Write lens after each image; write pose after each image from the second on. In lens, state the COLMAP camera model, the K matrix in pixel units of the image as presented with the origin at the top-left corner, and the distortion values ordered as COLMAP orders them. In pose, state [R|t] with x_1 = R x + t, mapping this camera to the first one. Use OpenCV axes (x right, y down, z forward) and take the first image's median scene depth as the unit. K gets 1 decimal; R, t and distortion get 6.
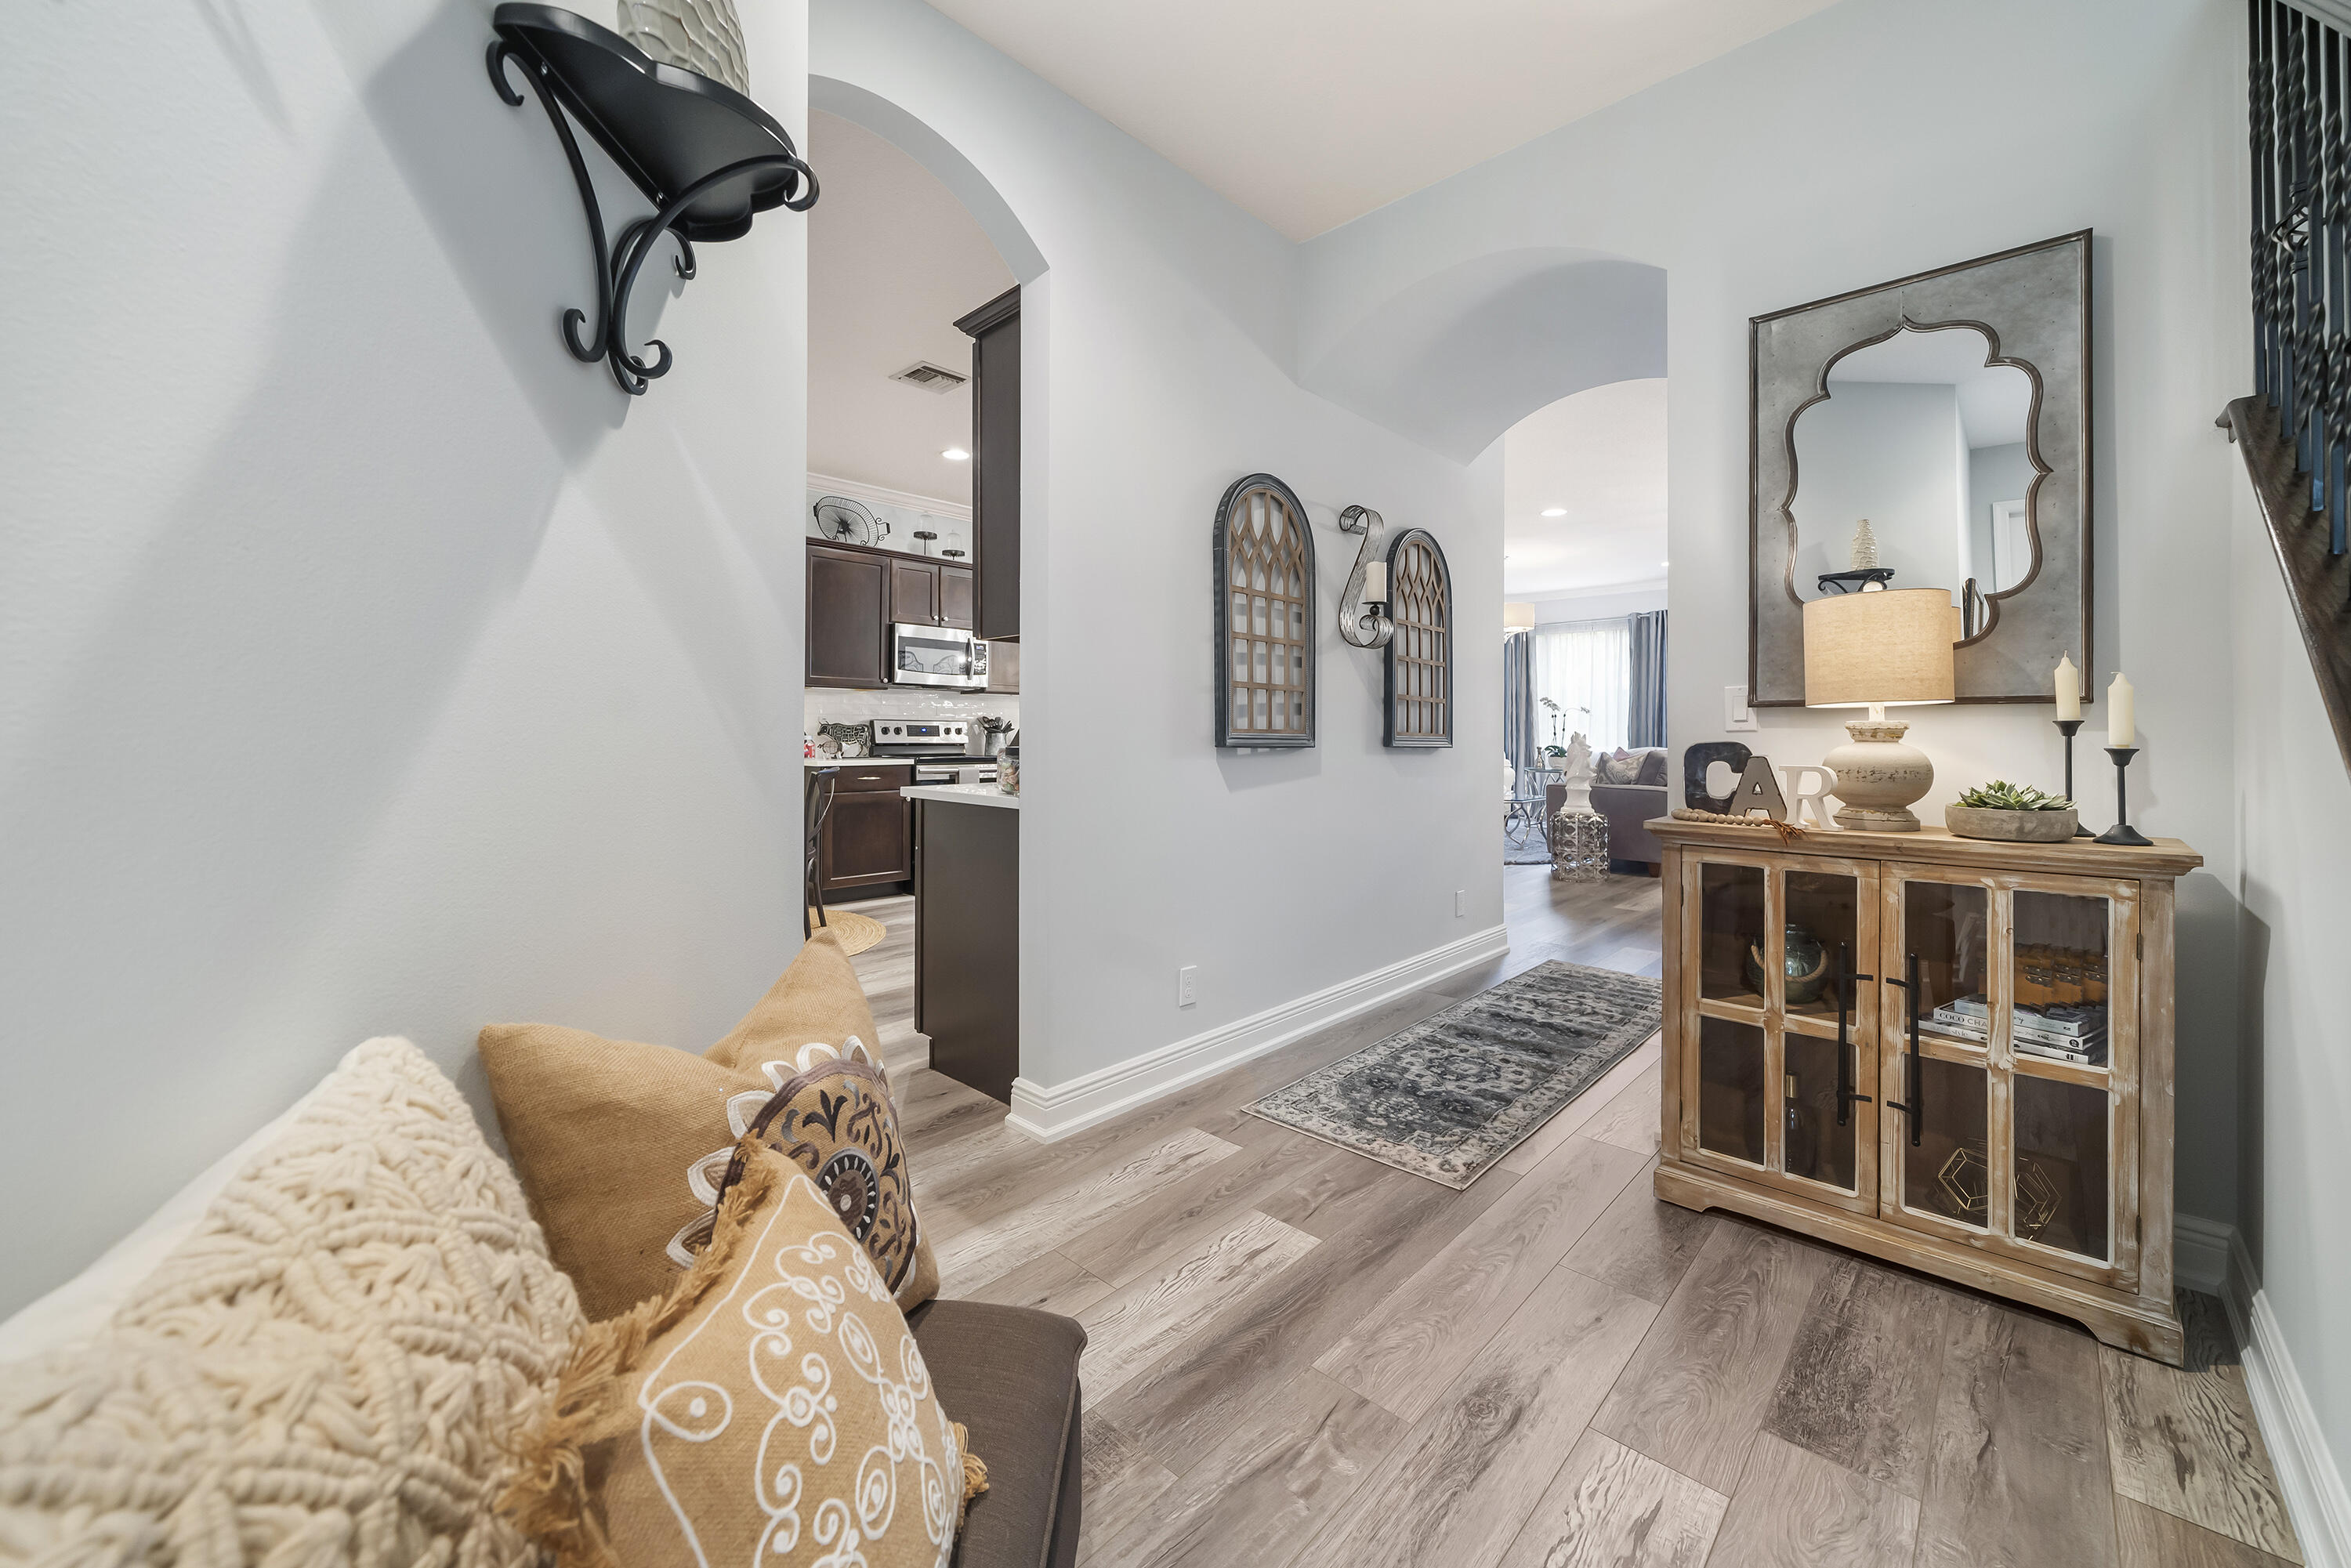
lens RADIAL K [[908.4, 0, 1213.1], [0, 908.4, 731.4], [0, 0, 1]] dist [-0.002499, -0.000345]
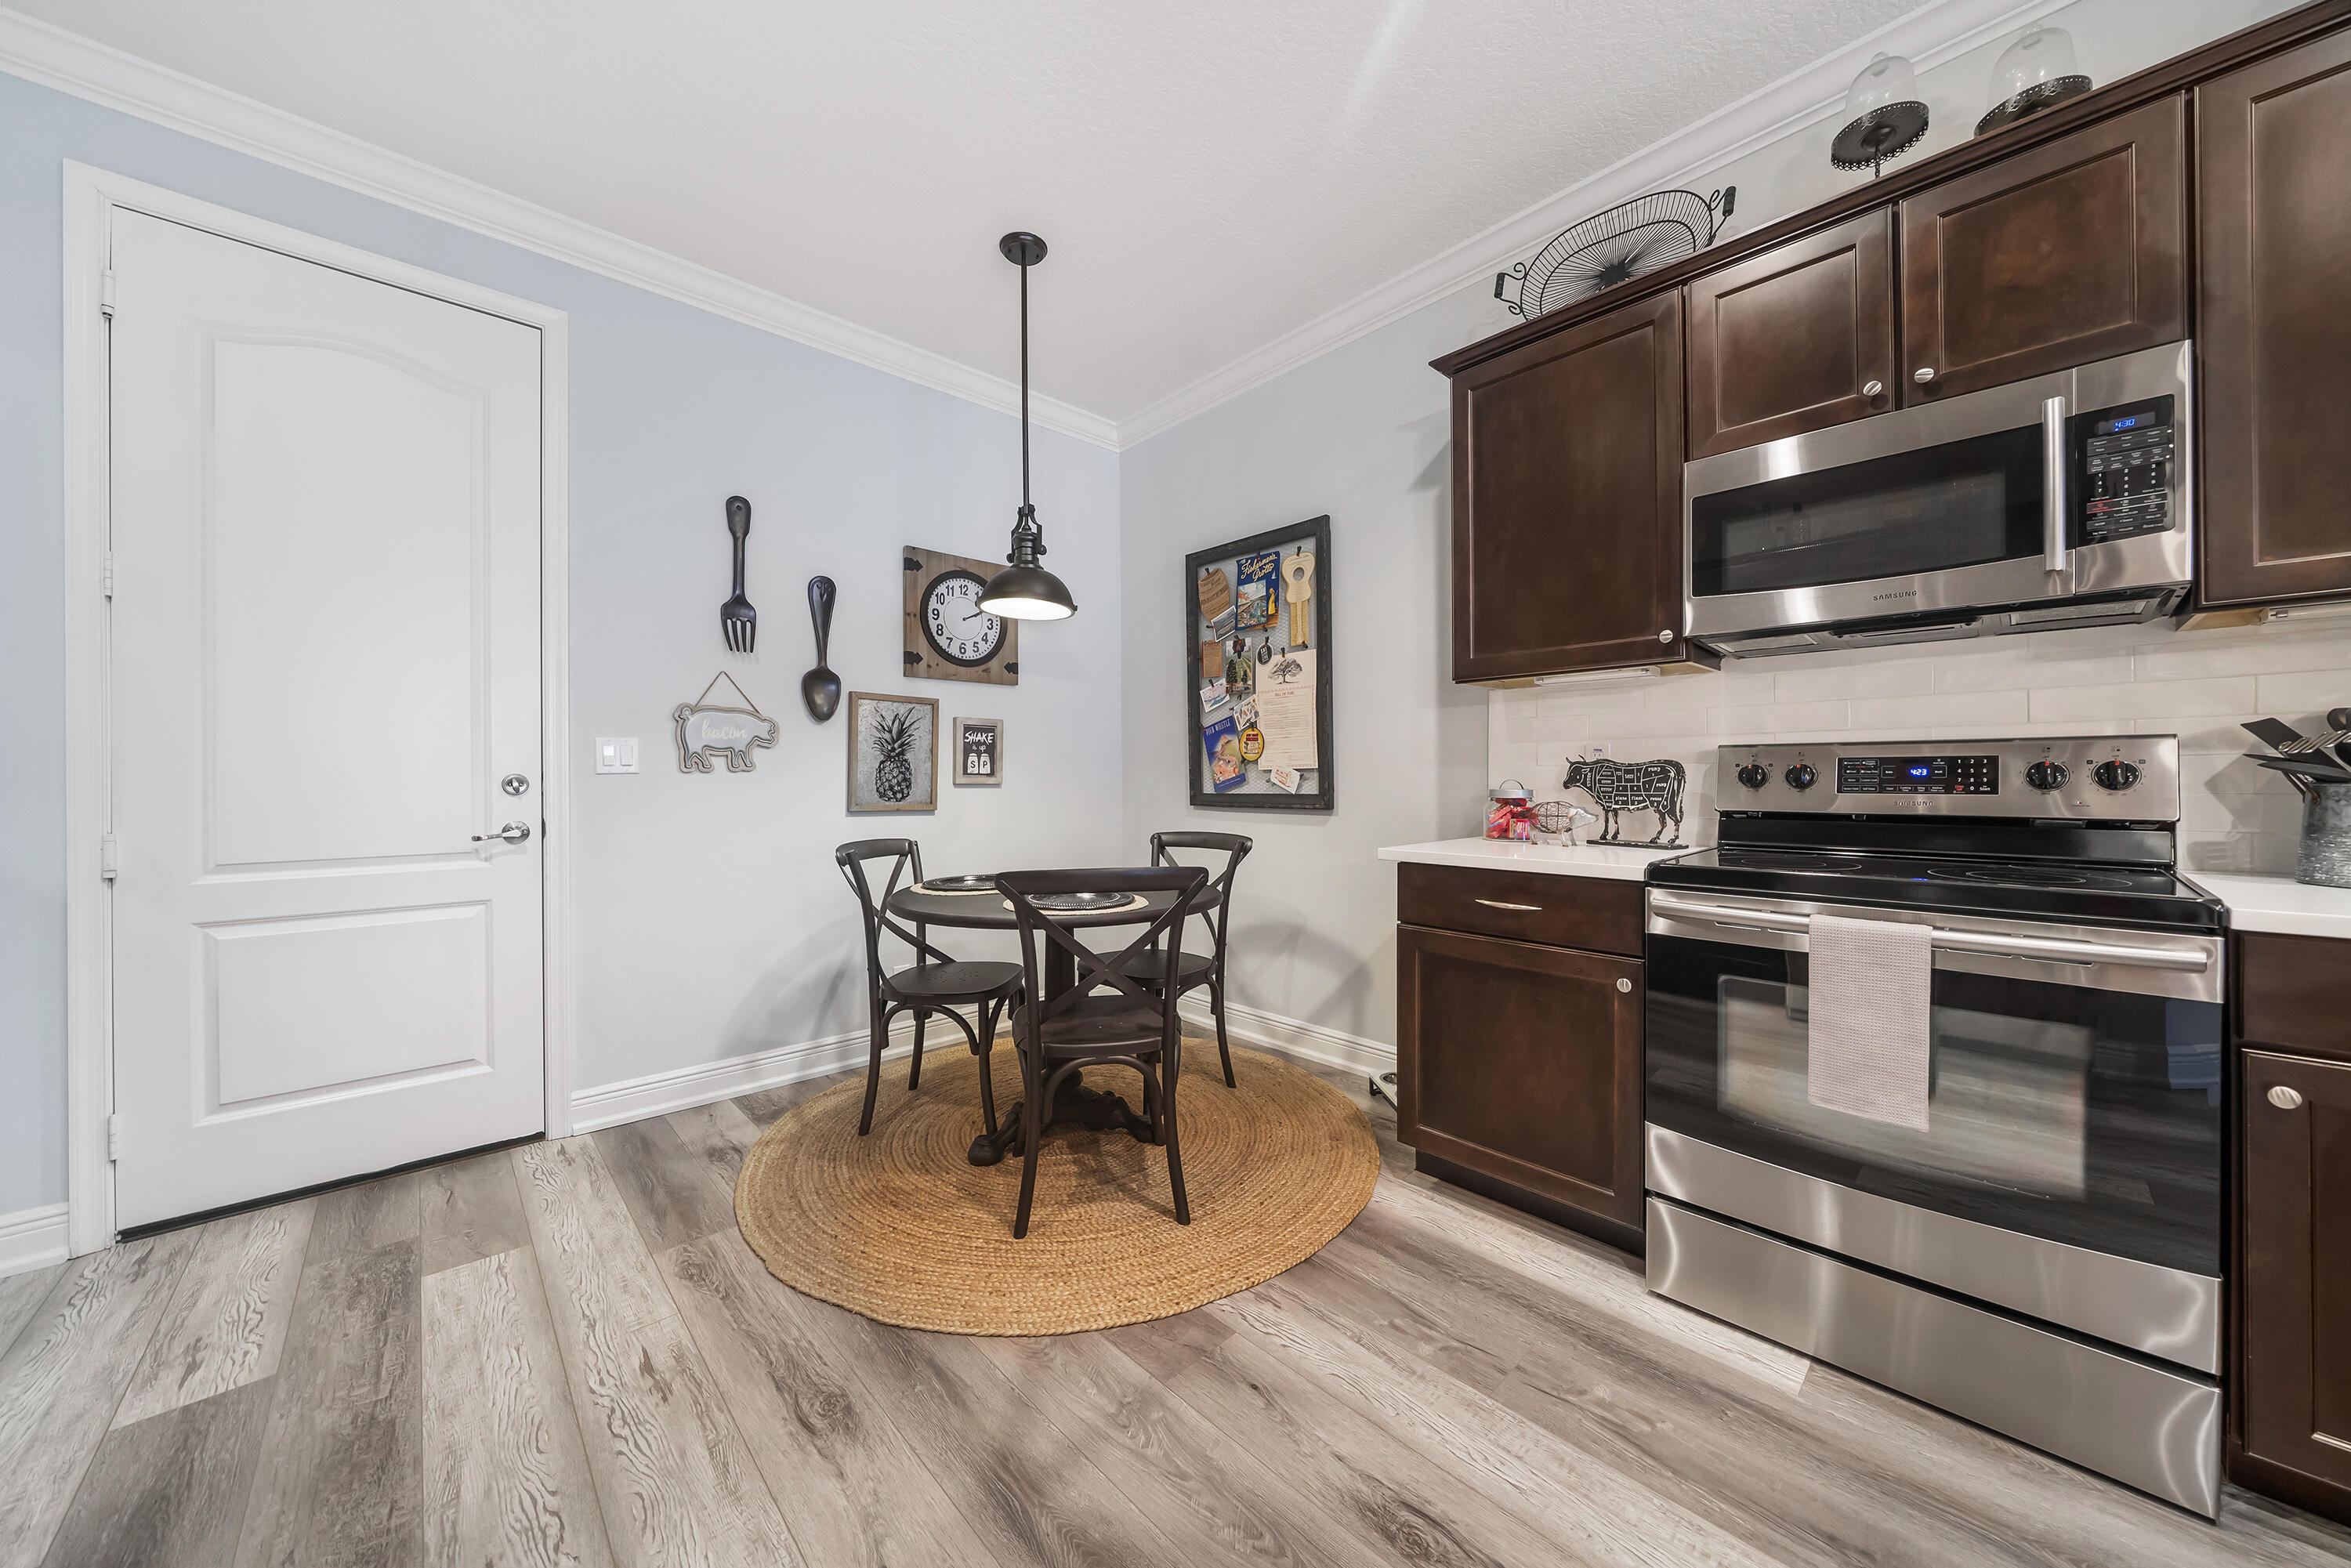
lens RADIAL K [[811.9, 0, 1181.7], [0, 811.9, 784.9], [0, 0, 1]] dist [-0.008269, 0.000227]
pose [[-0.070719, 0.005785, -0.997479, -0.029720], [0.011337, 0.999923, 0.004995, -0.001622], [0.997432, -0.010955, -0.070779, 0.787151]]
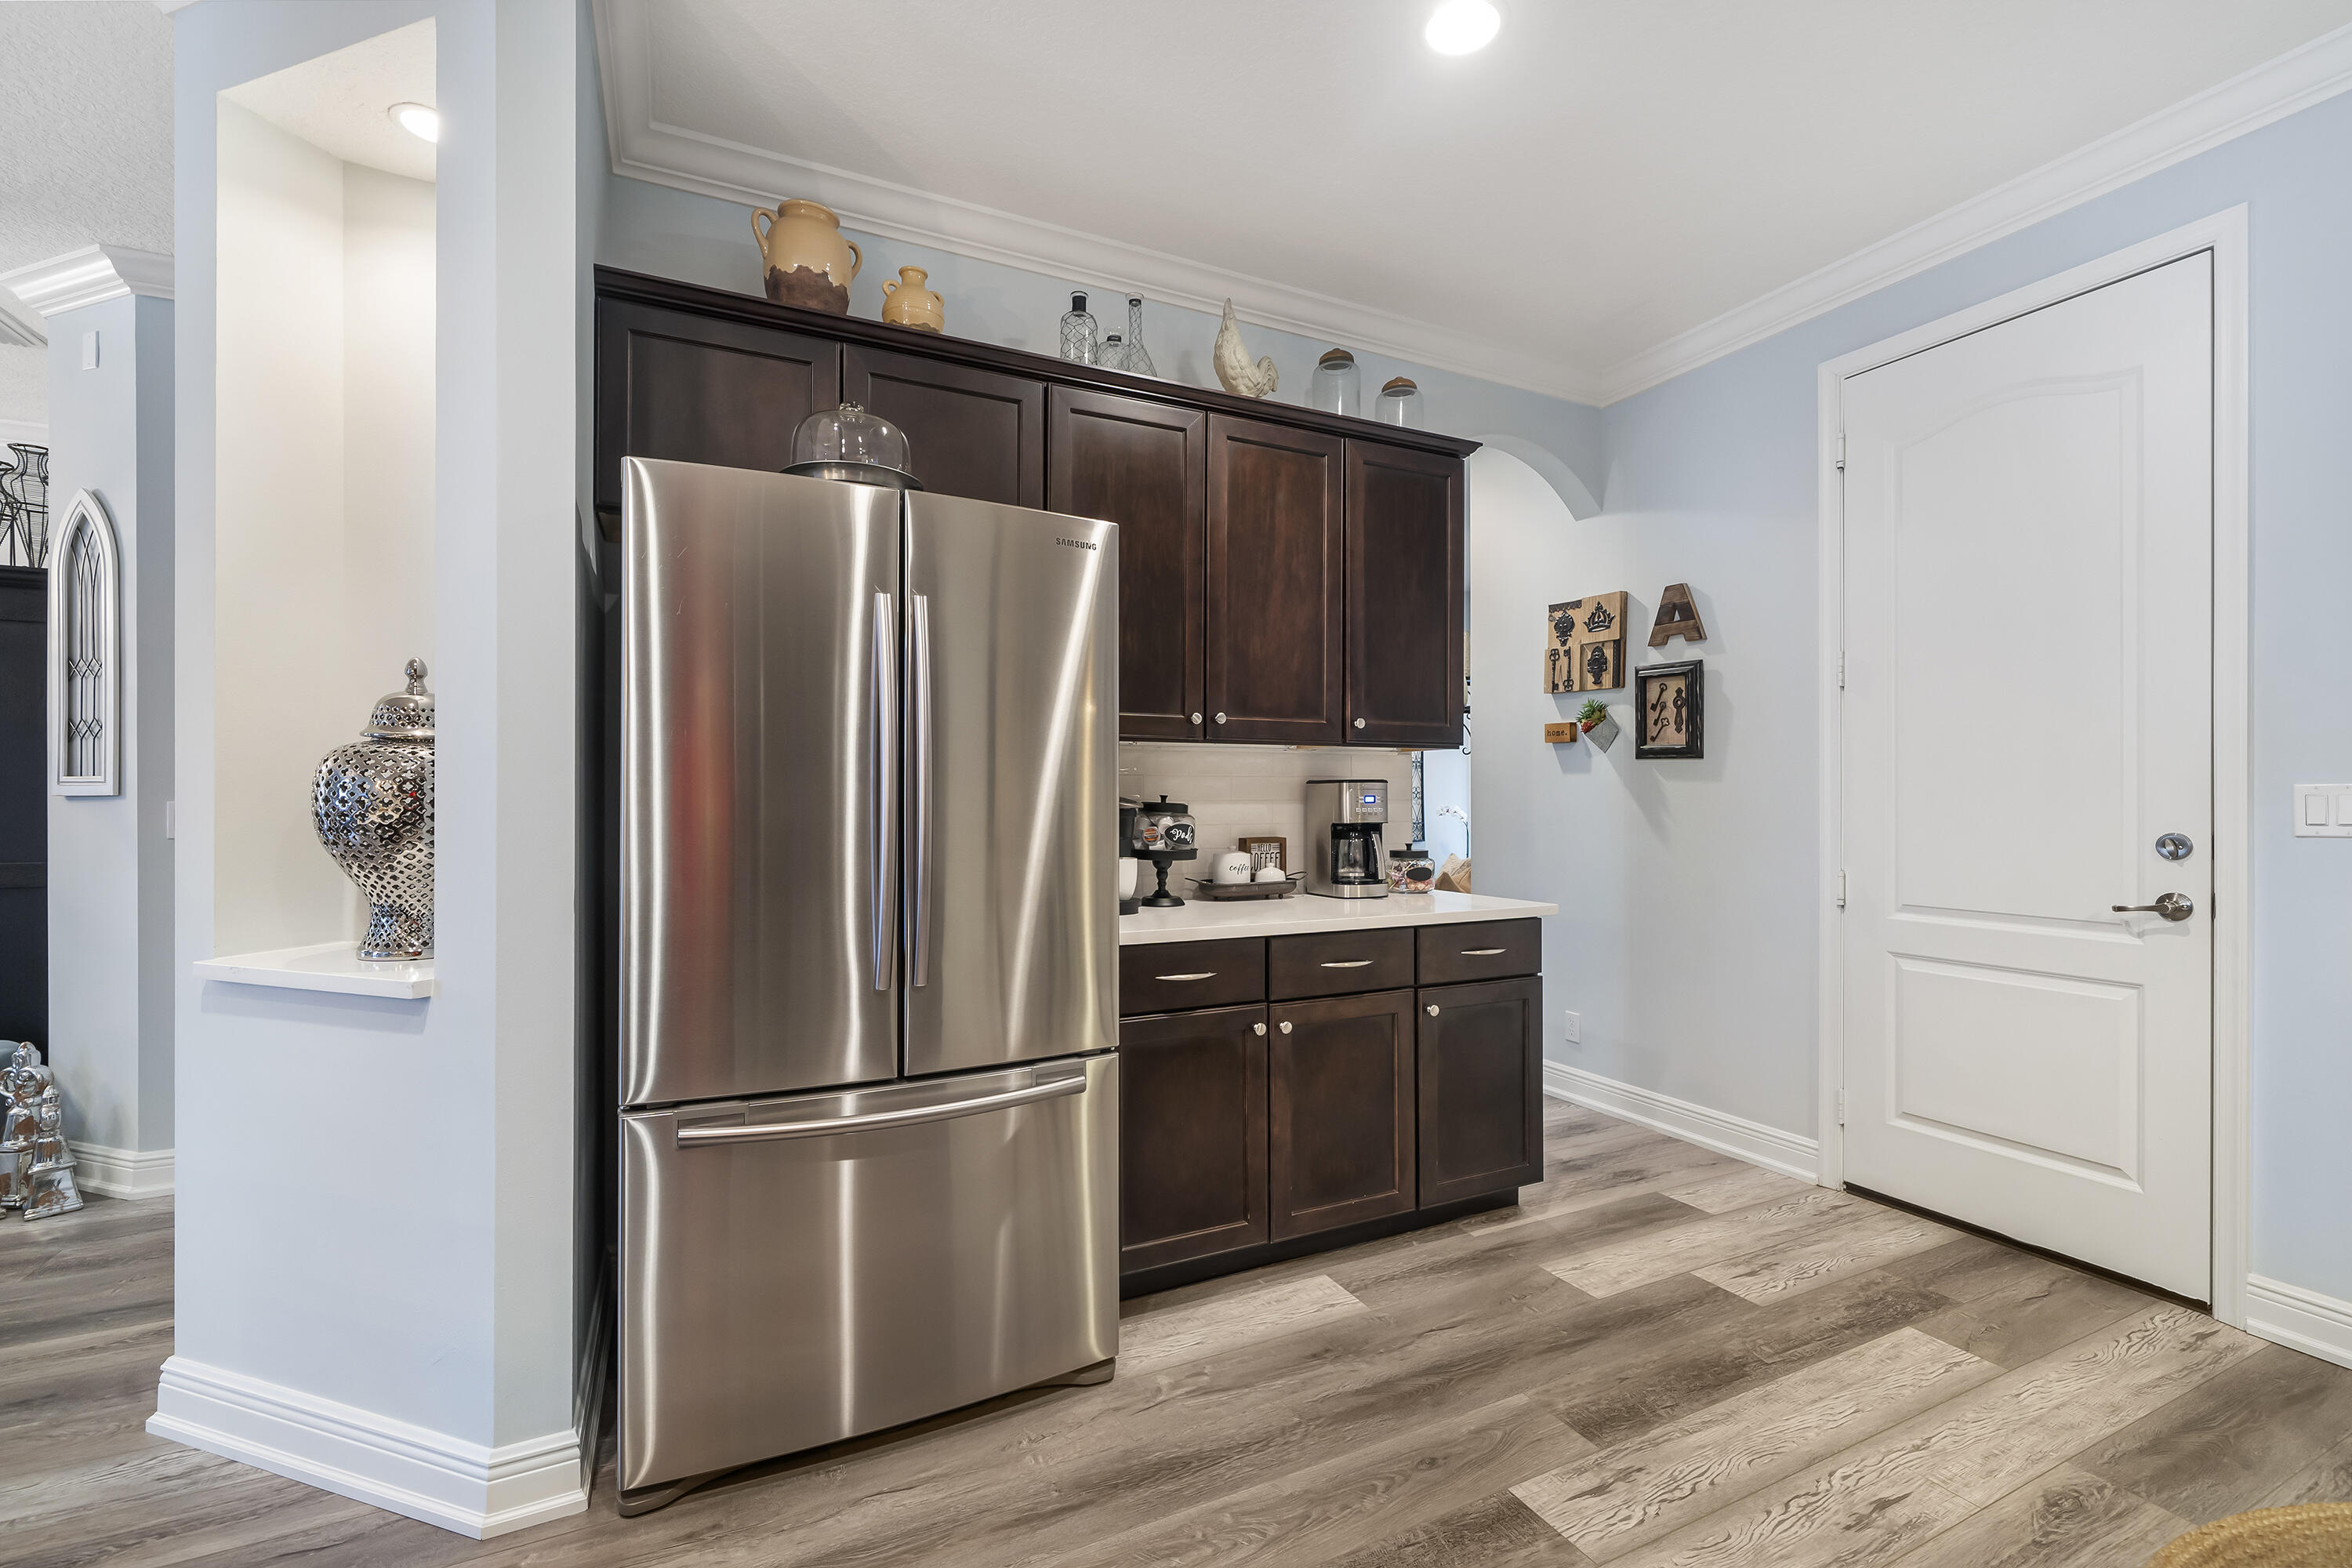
lens RADIAL K [[1007.6, 0, 1173.0], [0, 1007.6, 788.6], [0, 0, 1]] dist [0.012392, 0.000289]
pose [[-0.931134, 0.003924, 0.364657, -0.172335], [0.000630, 0.999958, -0.009151, -0.021383], [-0.364678, -0.008291, -0.931097, 0.936026]]
